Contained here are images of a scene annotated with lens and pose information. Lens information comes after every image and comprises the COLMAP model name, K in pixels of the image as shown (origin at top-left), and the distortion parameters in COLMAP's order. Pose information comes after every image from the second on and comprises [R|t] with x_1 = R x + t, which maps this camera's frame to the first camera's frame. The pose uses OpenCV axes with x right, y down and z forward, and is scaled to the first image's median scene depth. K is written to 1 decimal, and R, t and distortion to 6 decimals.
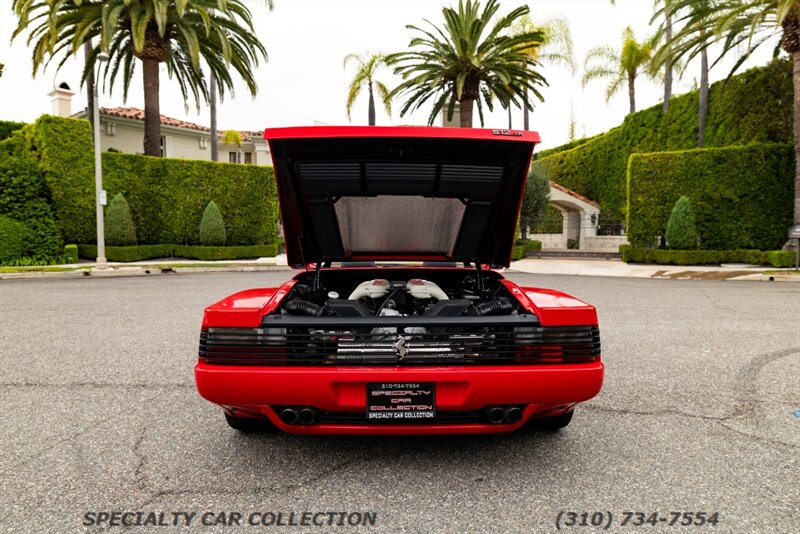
lens RADIAL K [[499.4, 0, 398.7], [0, 499.4, 271.8], [0, 0, 1]] dist [0.008927, -0.006284]
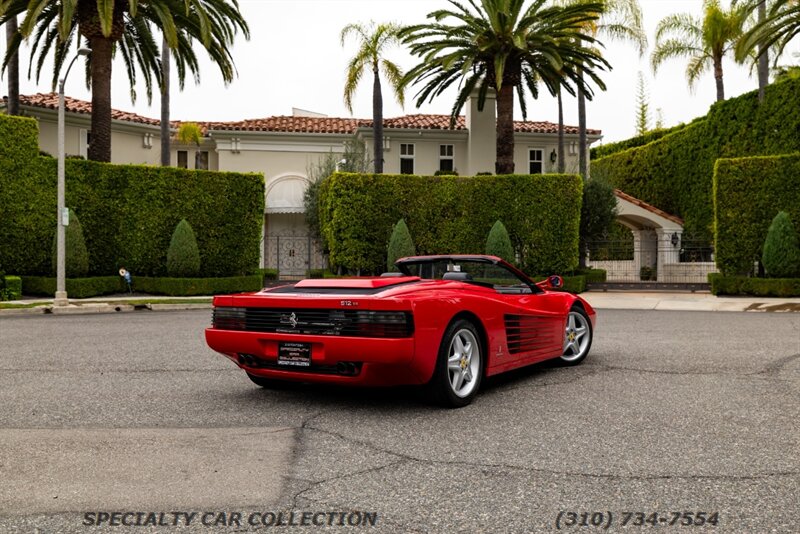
lens RADIAL K [[775.5, 0, 399.2], [0, 775.5, 269.7], [0, 0, 1]] dist [0.000035, 0.000000]
pose [[0.999694, -0.005613, 0.024077, -0.068313], [0.007228, 0.997691, -0.067535, 0.019792], [-0.023642, 0.067689, 0.997426, -0.197366]]
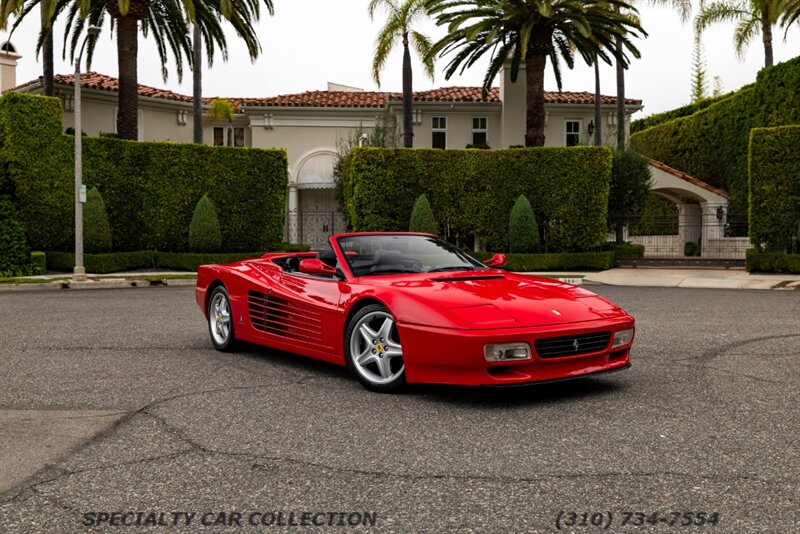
lens RADIAL K [[775.5, 0, 396.4], [0, 775.5, 266.6], [0, 0, 1]] dist [0.000035, 0.000000]
pose [[0.998076, -0.004309, -0.061846, -0.000012], [0.001865, 0.999217, -0.039519, 0.017894], [0.061968, 0.039328, 0.997303, -0.183091]]
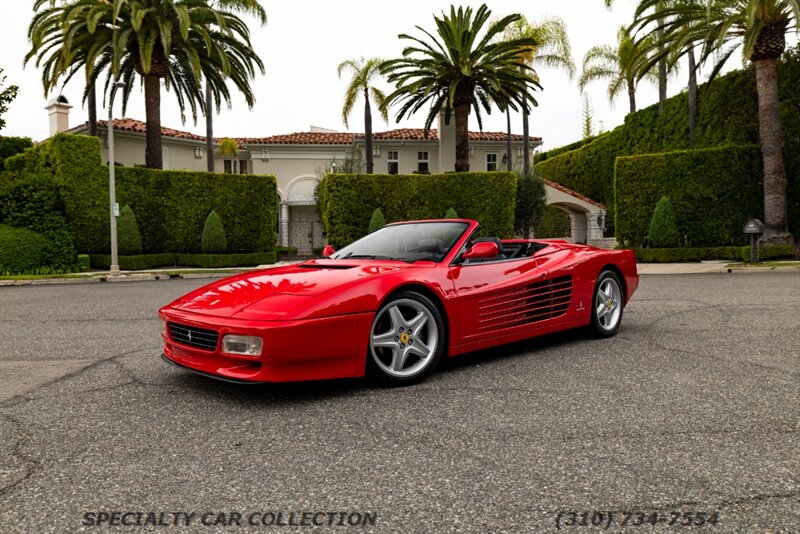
lens RADIAL K [[578.9, 0, 400.2], [0, 578.9, 269.4], [0, 0, 1]] dist [0.018938, -0.027727]
pose [[0.999673, -0.019134, -0.016990, 0.032142], [0.018594, 0.999334, -0.031389, 0.025032], [0.017579, 0.031063, 0.999363, -0.188561]]
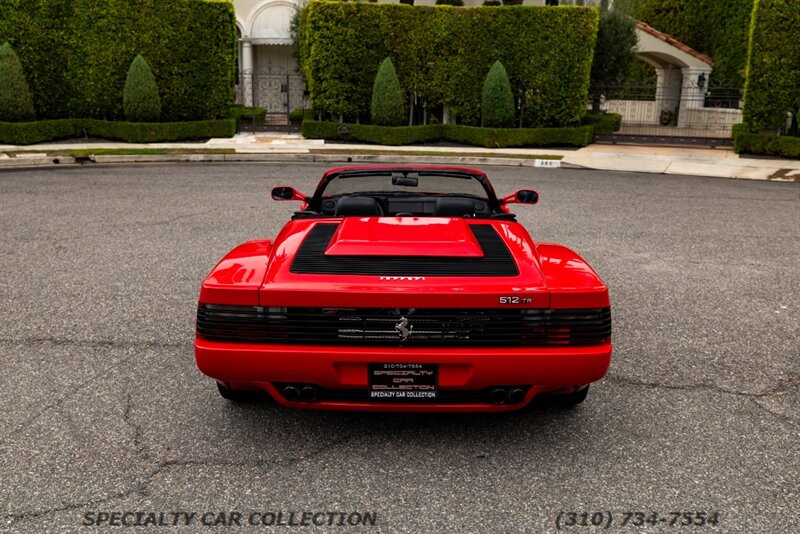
lens RADIAL K [[741.0, 0, 399.3], [0, 741.0, 271.5], [0, 0, 1]] dist [-0.001548, 0.000000]
pose [[0.999798, 0.015211, -0.013160, 0.001410], [-0.012805, 0.985910, 0.166784, -0.021778], [0.015511, -0.166582, 0.985906, -0.044995]]
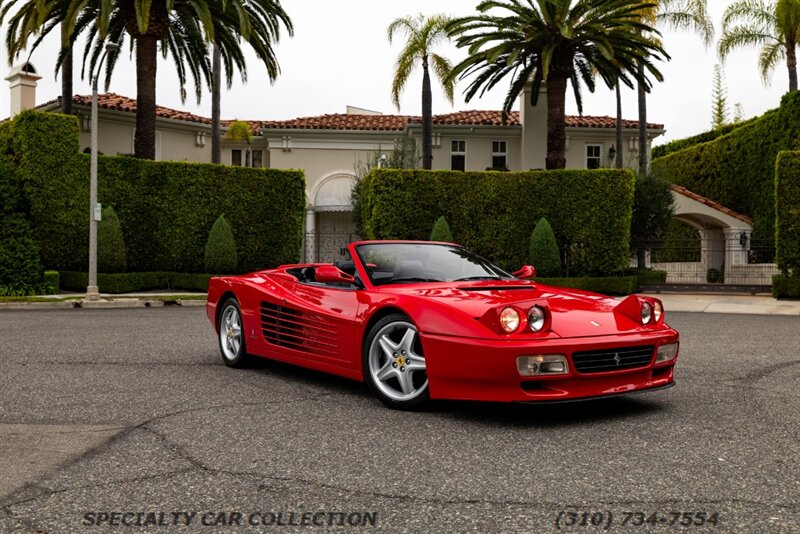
lens RADIAL K [[775.5, 0, 403.1], [0, 775.5, 271.3], [0, 0, 1]] dist [0.000035, 0.000000]
pose [[0.997206, 0.002529, -0.074654, -0.003546], [-0.007647, 0.997632, -0.068355, 0.023562], [0.074304, 0.068735, 0.994864, -0.162501]]
